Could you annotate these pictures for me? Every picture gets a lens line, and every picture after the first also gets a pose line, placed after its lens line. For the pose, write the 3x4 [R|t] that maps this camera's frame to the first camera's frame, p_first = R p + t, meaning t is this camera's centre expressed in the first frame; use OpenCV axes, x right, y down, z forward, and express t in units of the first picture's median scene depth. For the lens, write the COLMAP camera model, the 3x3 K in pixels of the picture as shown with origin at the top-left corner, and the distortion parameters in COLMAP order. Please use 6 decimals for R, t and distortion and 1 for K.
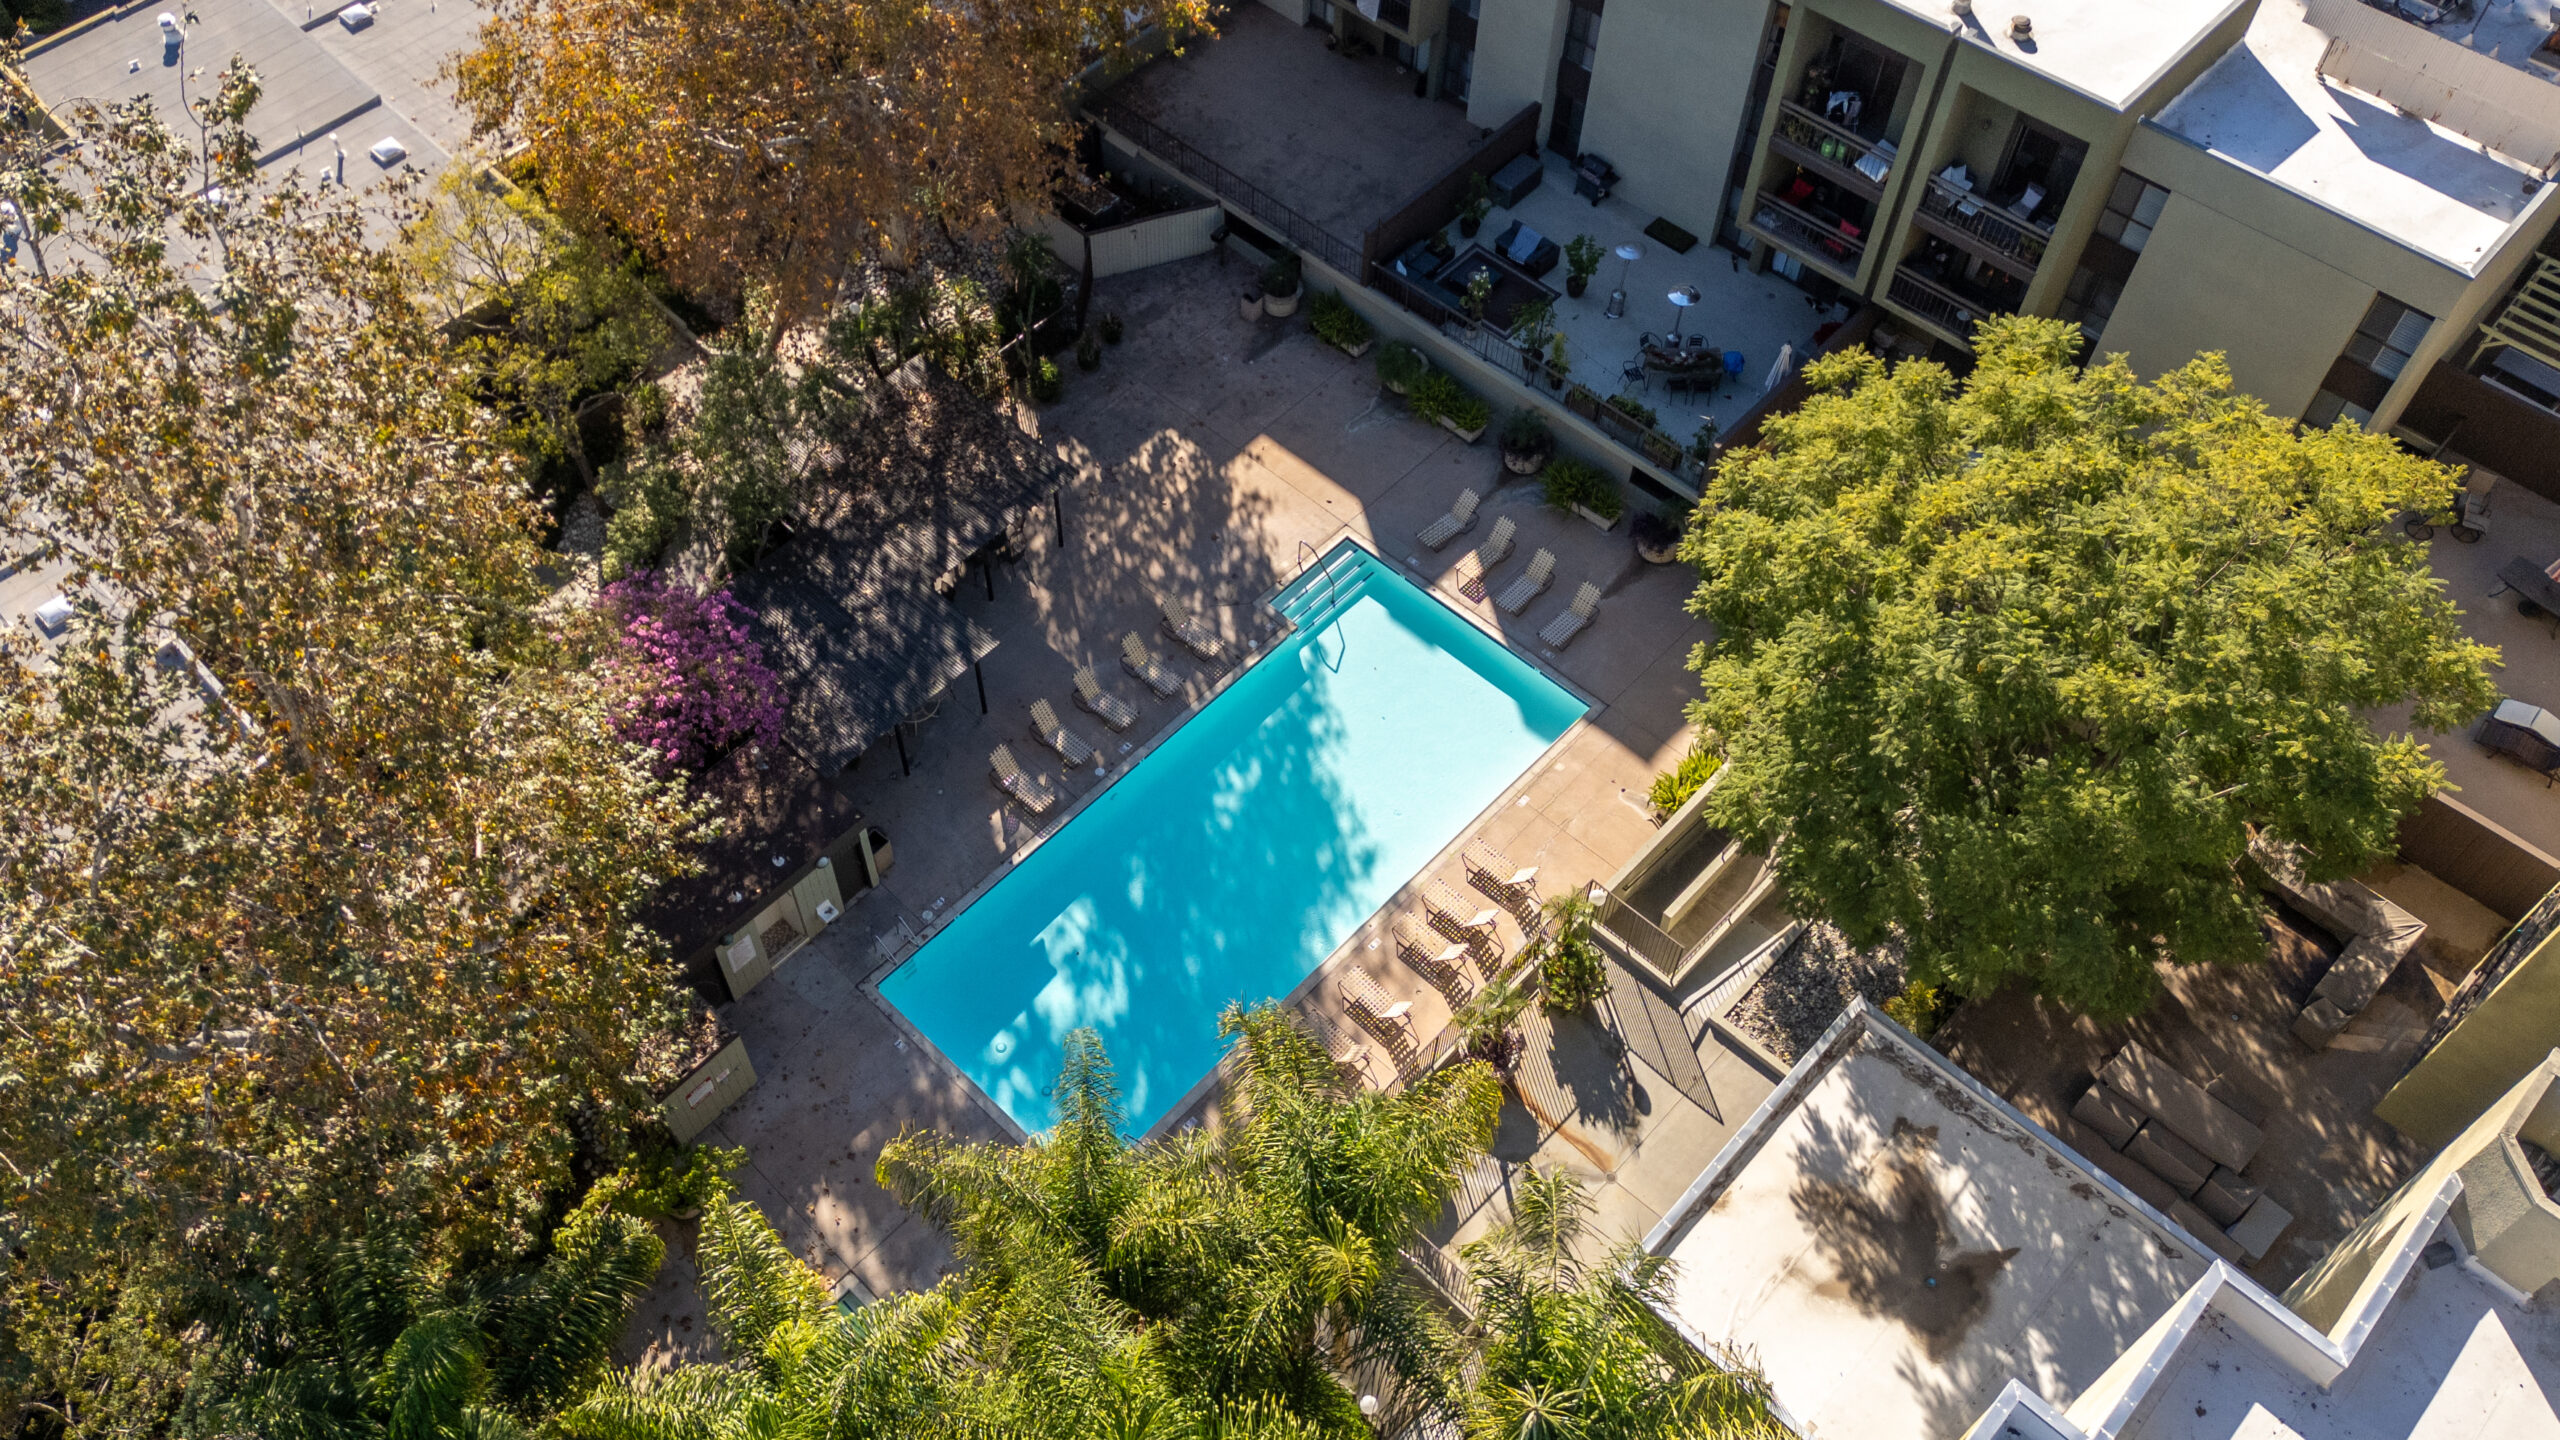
lens RADIAL K [[1977.4, 0, 1191.5], [0, 1977.4, 718.5], [0, 0, 1]] dist [-0.002593, -0.000394]
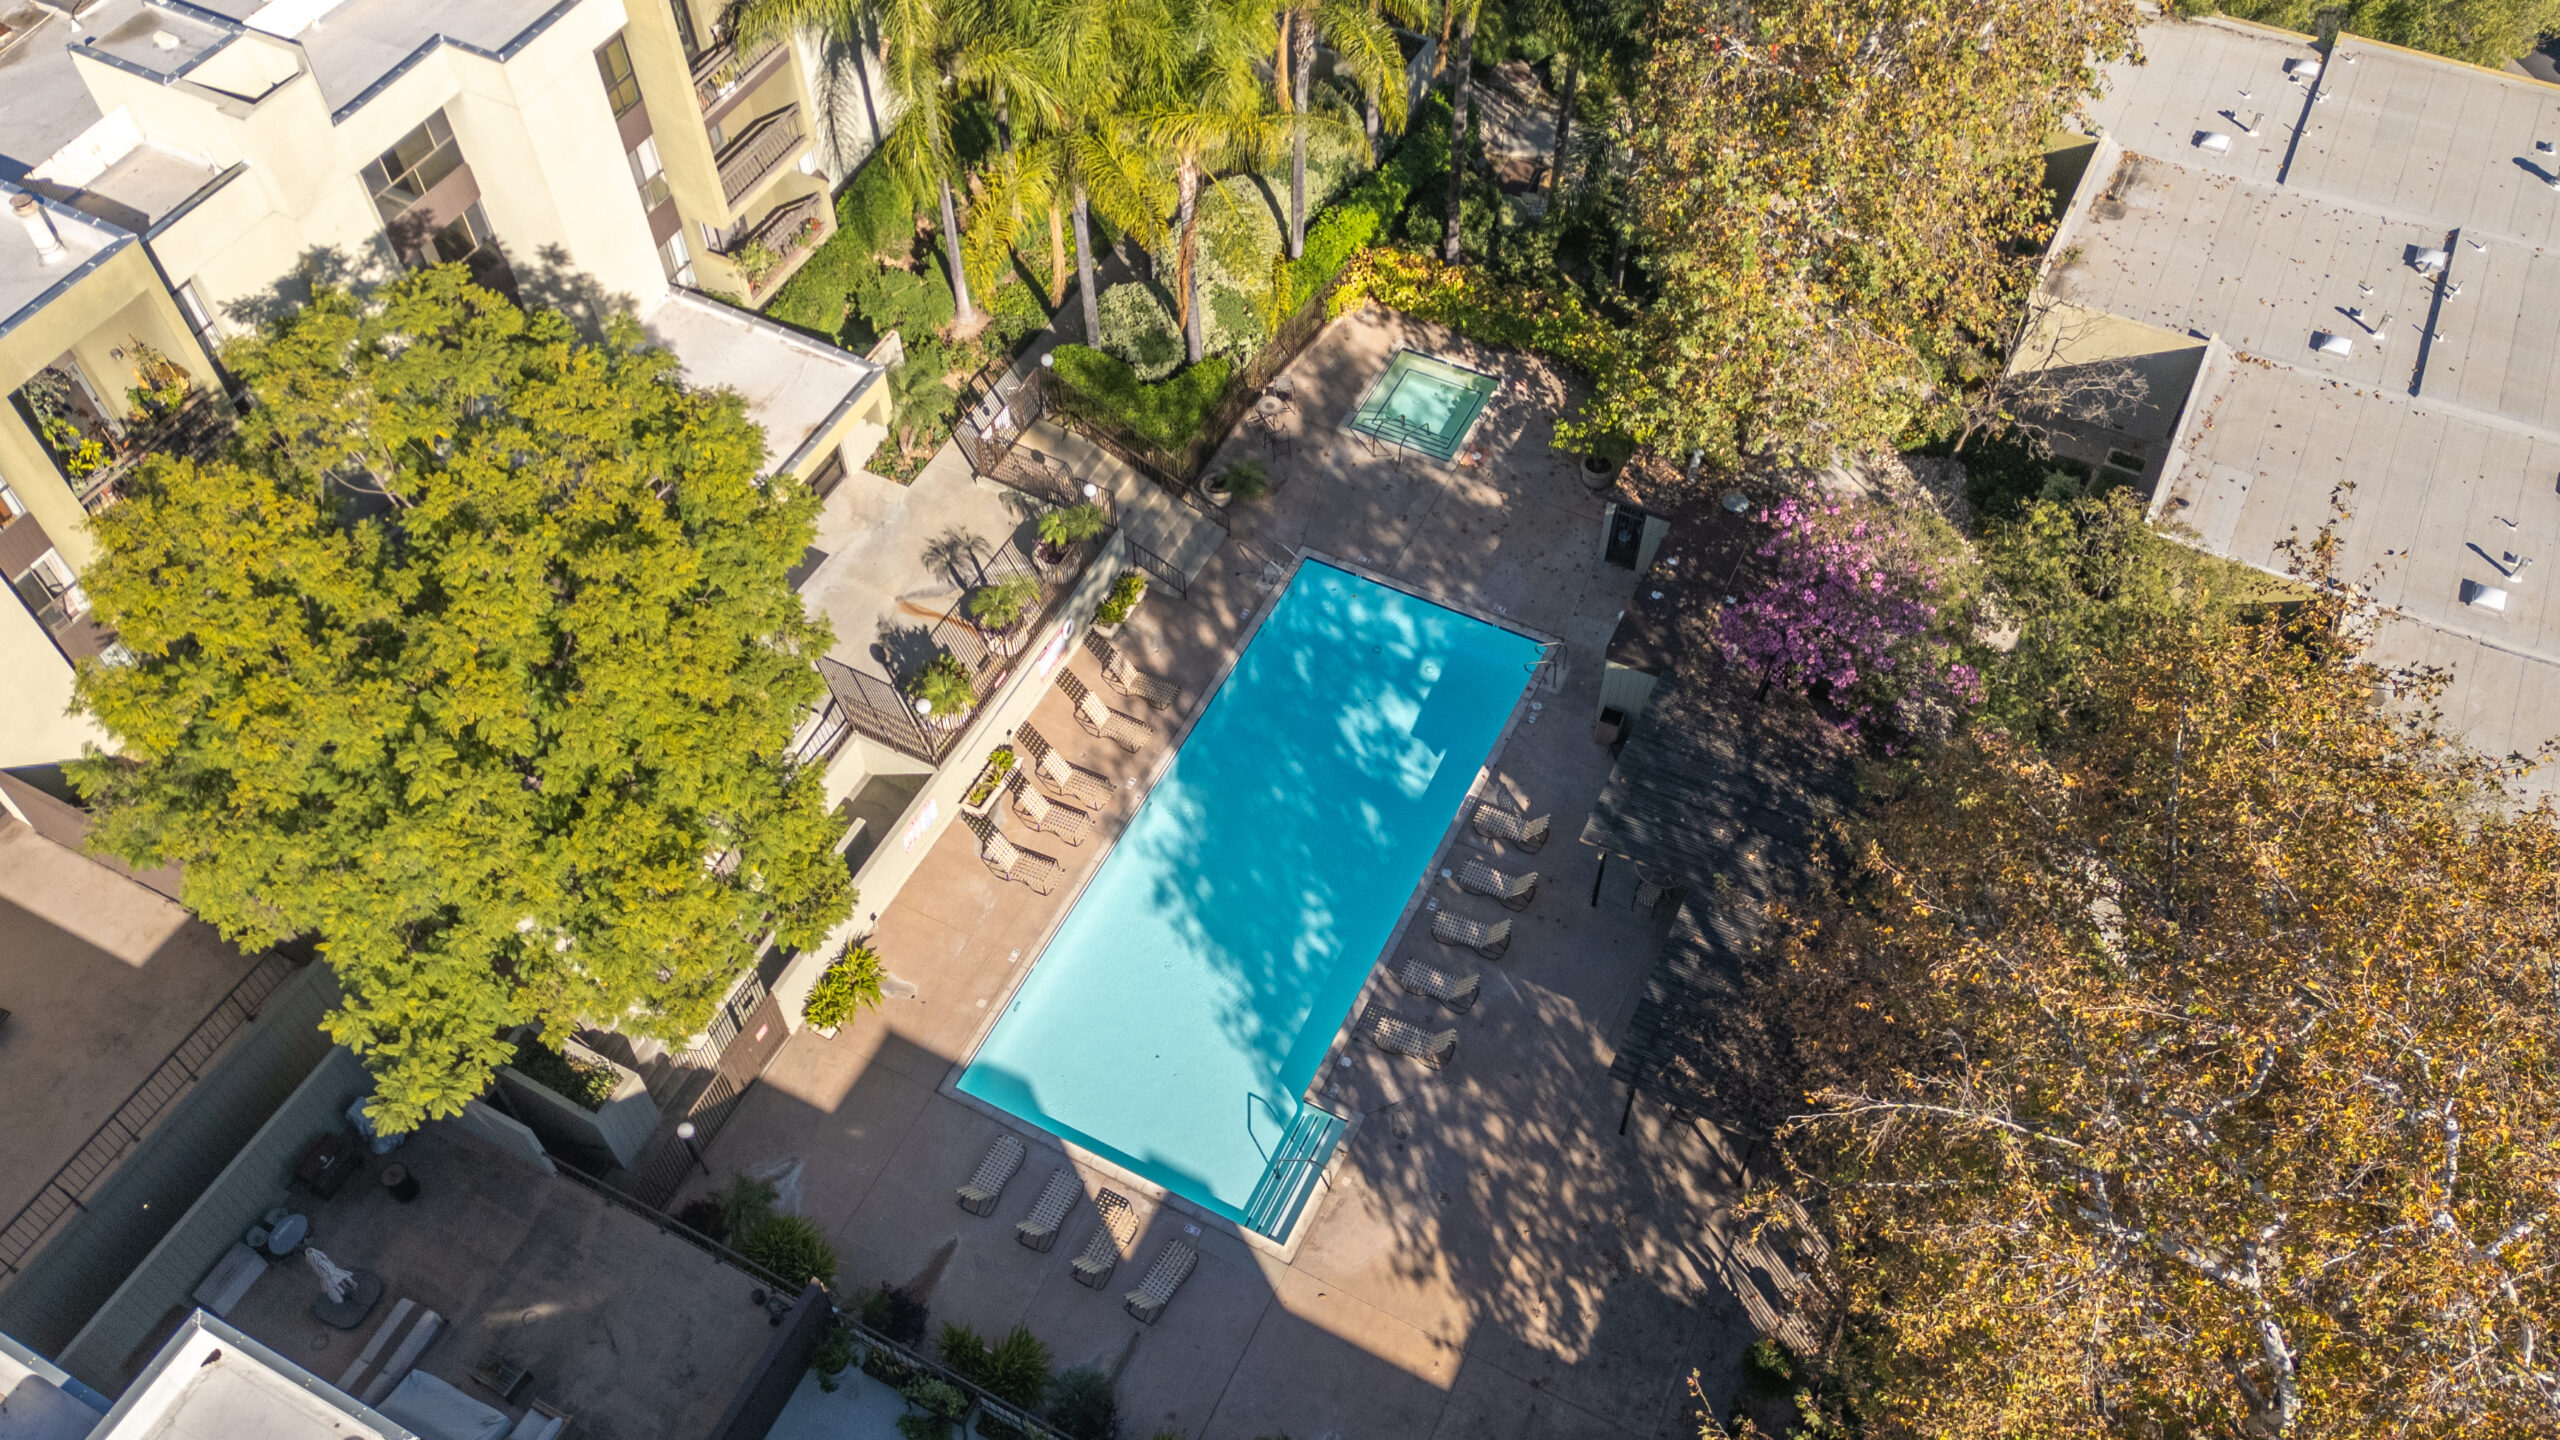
lens RADIAL K [[1977.4, 0, 1191.5], [0, 1977.4, 718.5], [0, 0, 1]] dist [-0.002593, -0.000394]
pose [[-0.961504, 0.244963, -0.124511, 0.166005], [-0.183391, -0.234599, 0.954637, -0.808224], [0.204640, 0.940721, 0.270492, 0.612339]]
